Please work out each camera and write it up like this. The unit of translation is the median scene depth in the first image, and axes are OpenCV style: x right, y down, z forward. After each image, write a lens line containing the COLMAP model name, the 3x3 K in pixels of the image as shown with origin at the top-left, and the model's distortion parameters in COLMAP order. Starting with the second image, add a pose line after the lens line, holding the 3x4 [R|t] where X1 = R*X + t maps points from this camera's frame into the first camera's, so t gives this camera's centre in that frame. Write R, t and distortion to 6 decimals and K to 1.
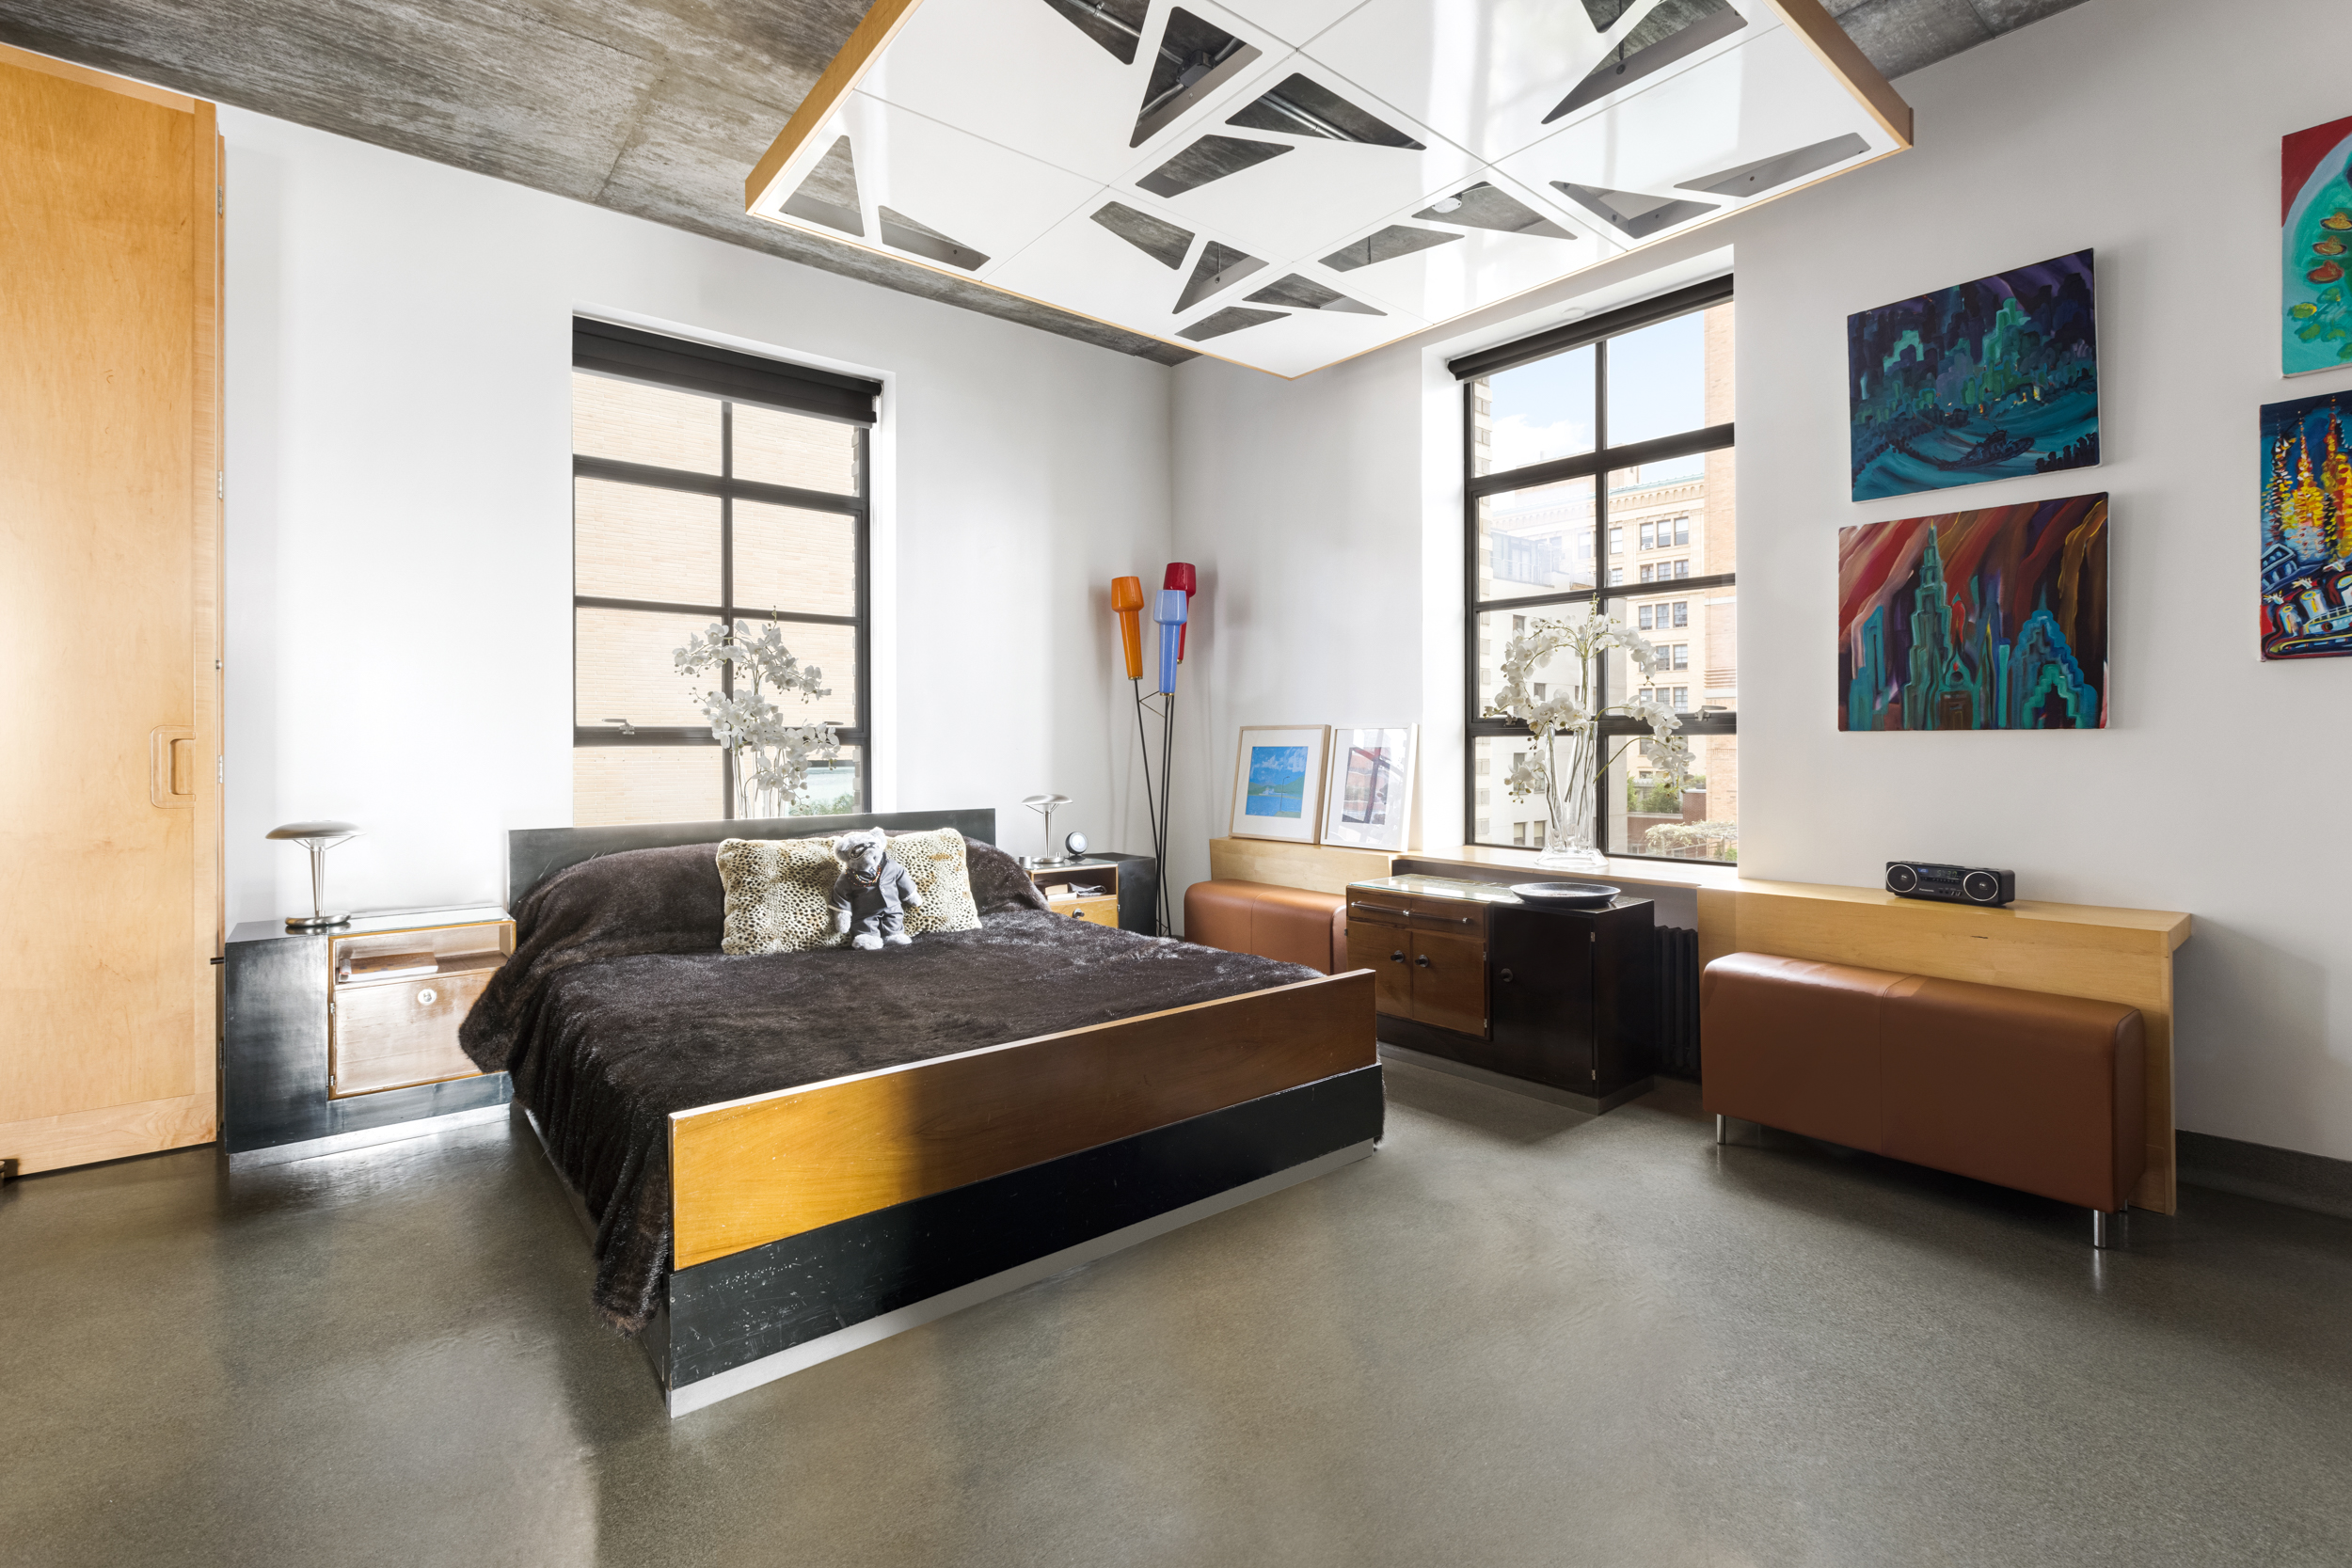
lens RADIAL K [[1047.1, 0, 1178.9], [0, 1047.1, 751.0], [0, 0, 1]] dist [-0.002237, -0.000778]
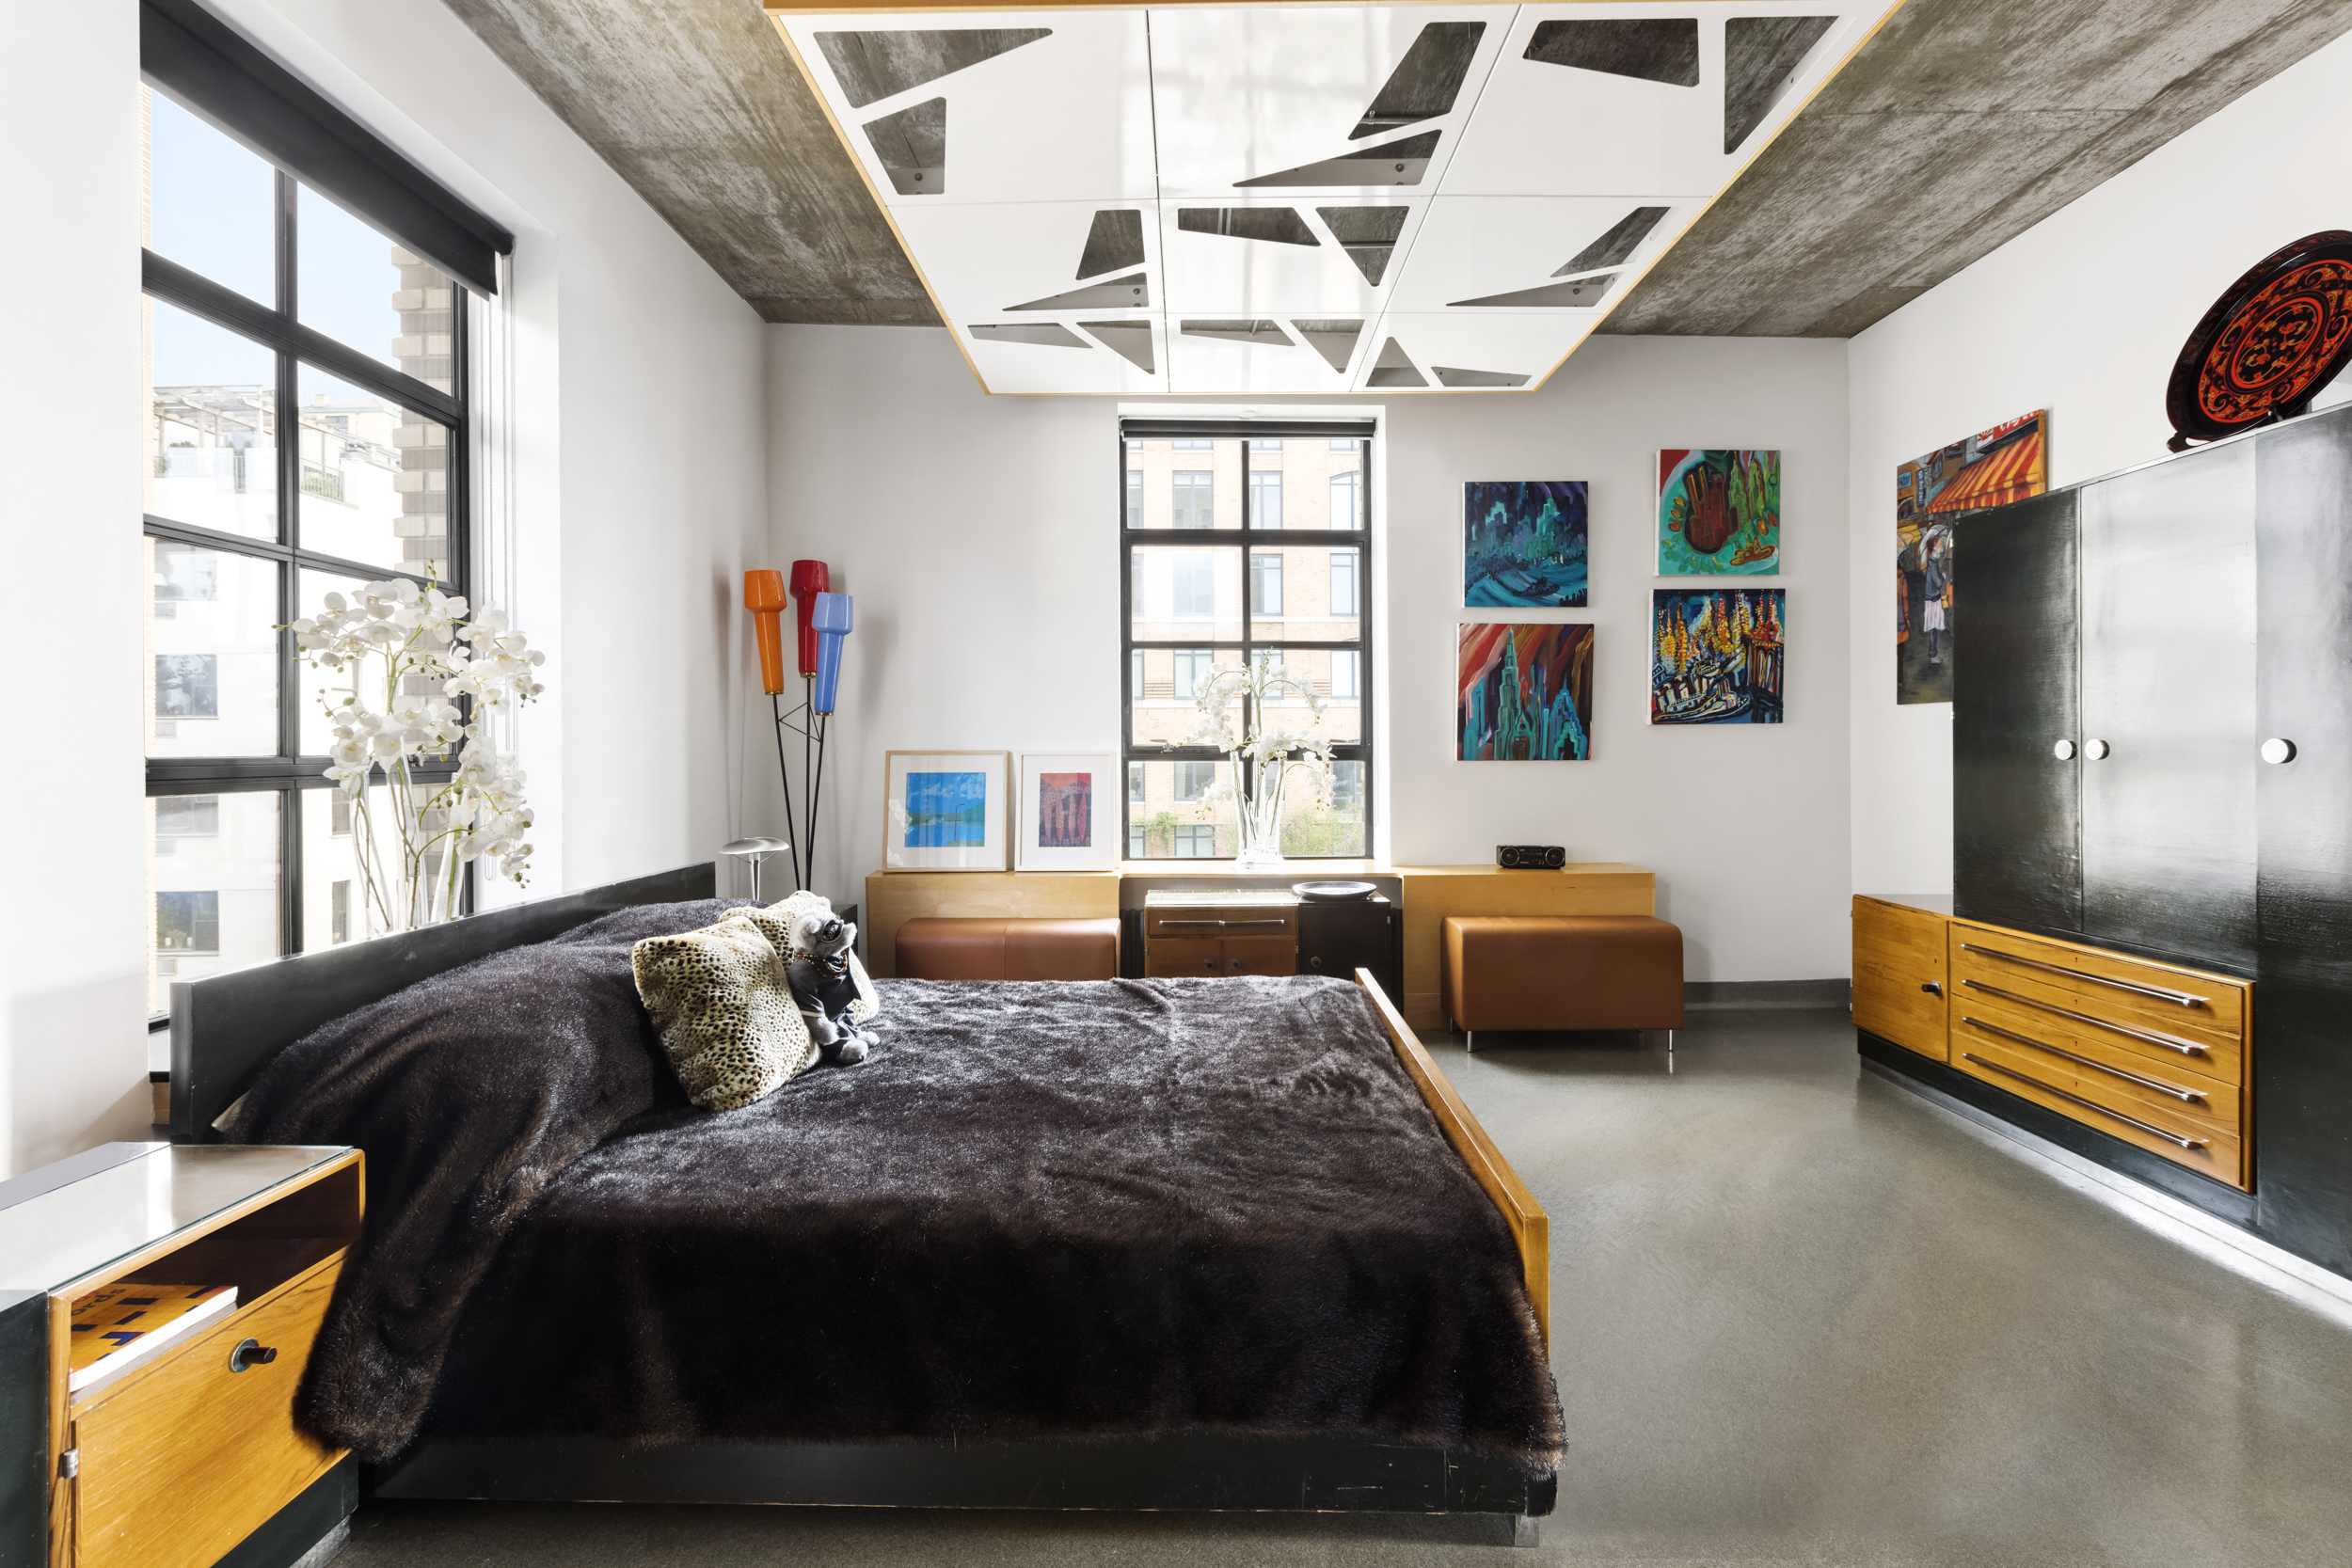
lens RADIAL K [[1047.1, 0, 1178.9], [0, 1047.1, 751.0], [0, 0, 1]] dist [-0.002237, -0.000778]
pose [[0.638987, 0.000501, 0.769217, -0.790189], [0.005340, 0.999973, -0.005086, -0.028558], [-0.769199, 0.007357, 0.638967, 0.374540]]
